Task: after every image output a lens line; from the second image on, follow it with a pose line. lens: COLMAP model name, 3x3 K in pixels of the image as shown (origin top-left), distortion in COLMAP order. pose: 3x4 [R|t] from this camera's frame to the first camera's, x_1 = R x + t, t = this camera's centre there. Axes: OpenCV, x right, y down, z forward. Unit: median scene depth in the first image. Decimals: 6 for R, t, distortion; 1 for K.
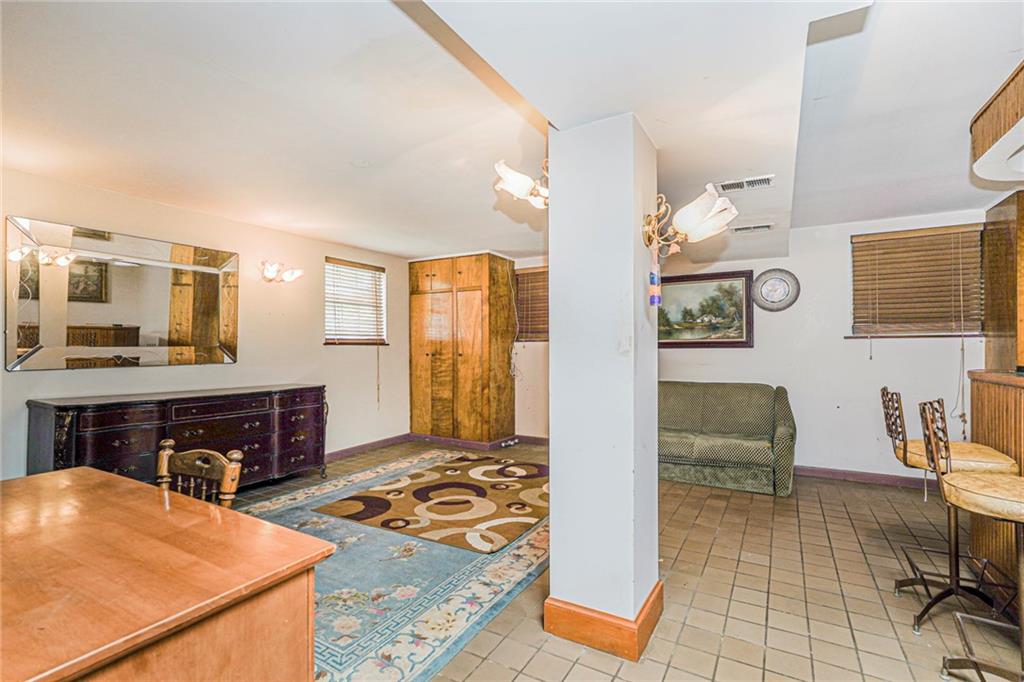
lens RADIAL K [[464.4, 0, 513.8], [0, 464.4, 342.6], [0, 0, 1]] dist [-0.012651, 0.008146]
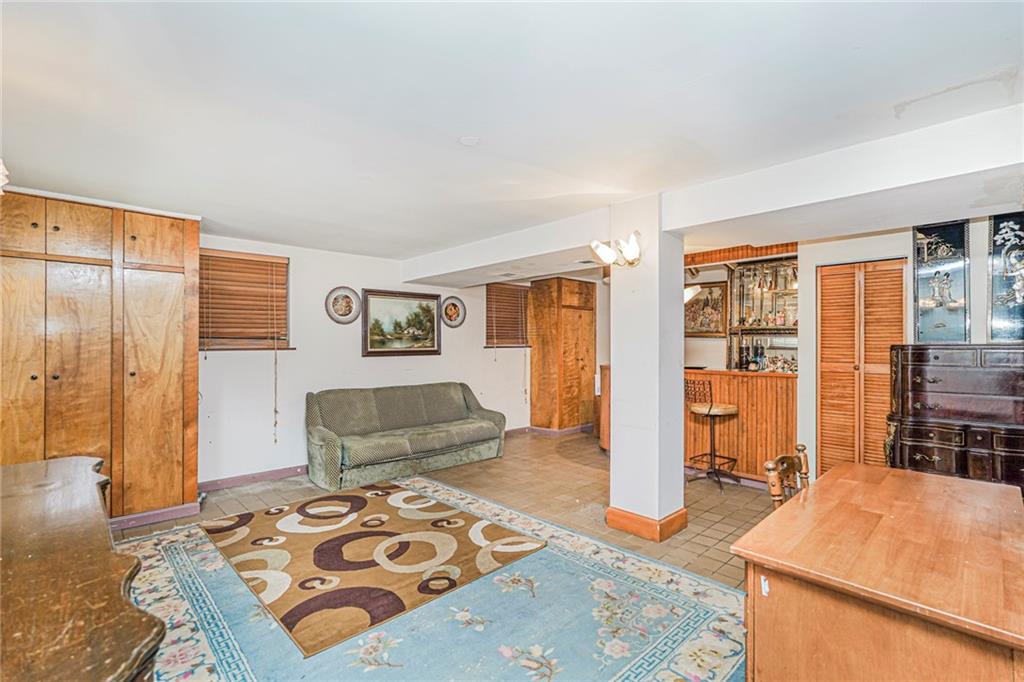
lens RADIAL K [[464.4, 0, 513.8], [0, 464.4, 342.6], [0, 0, 1]] dist [-0.012651, 0.008146]
pose [[0.281956, 0.005077, 0.959414, -0.776157], [-0.010522, 0.999942, -0.002199, -0.026006], [-0.959370, -0.009475, 0.281993, 0.504000]]
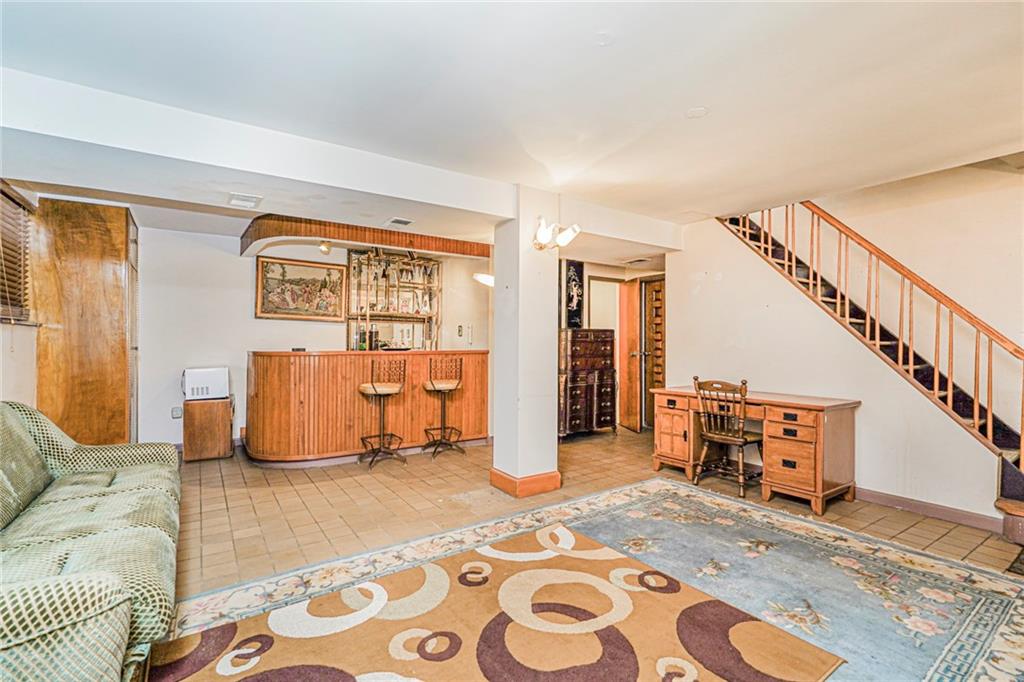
lens RADIAL K [[464.4, 0, 513.8], [0, 464.4, 342.6], [0, 0, 1]] dist [-0.012651, 0.008146]
pose [[-0.900861, -0.000838, 0.434107, -0.282436], [-0.007427, 0.999882, -0.013482, 0.027881], [-0.434044, -0.015370, -0.900761, 1.354918]]
